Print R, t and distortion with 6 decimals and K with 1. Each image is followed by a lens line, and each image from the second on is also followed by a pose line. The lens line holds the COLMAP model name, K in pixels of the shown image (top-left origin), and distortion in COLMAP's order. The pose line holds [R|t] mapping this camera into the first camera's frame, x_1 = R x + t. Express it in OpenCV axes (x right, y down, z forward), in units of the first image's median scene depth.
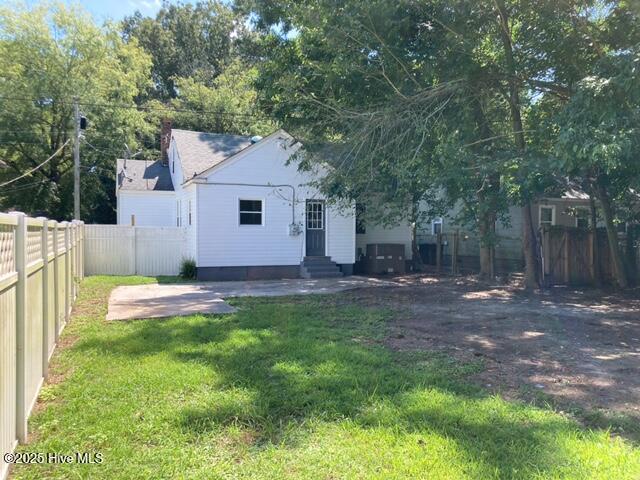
lens RADIAL K [[529.7, 0, 317.5], [0, 529.7, 242.1], [0, 0, 1]] dist [0.082649, -0.101581]
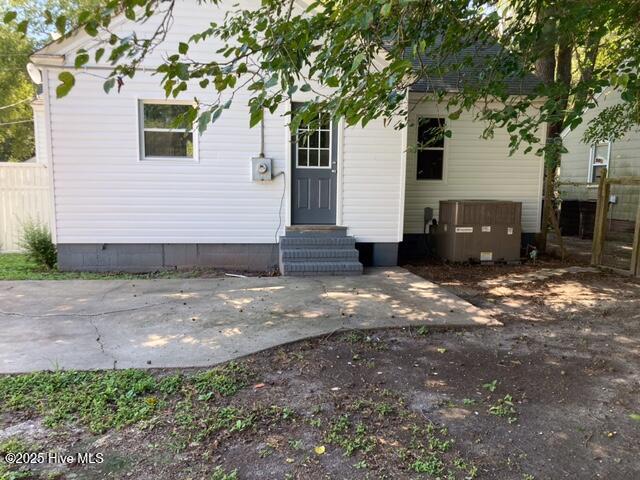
lens RADIAL K [[529.7, 0, 317.5], [0, 529.7, 242.1], [0, 0, 1]] dist [0.082649, -0.101581]
pose [[0.967789, 0.034309, -0.249415, 0.118219], [-0.011148, 0.995539, 0.093690, -0.003164], [0.251516, -0.087892, 0.963854, 0.537139]]
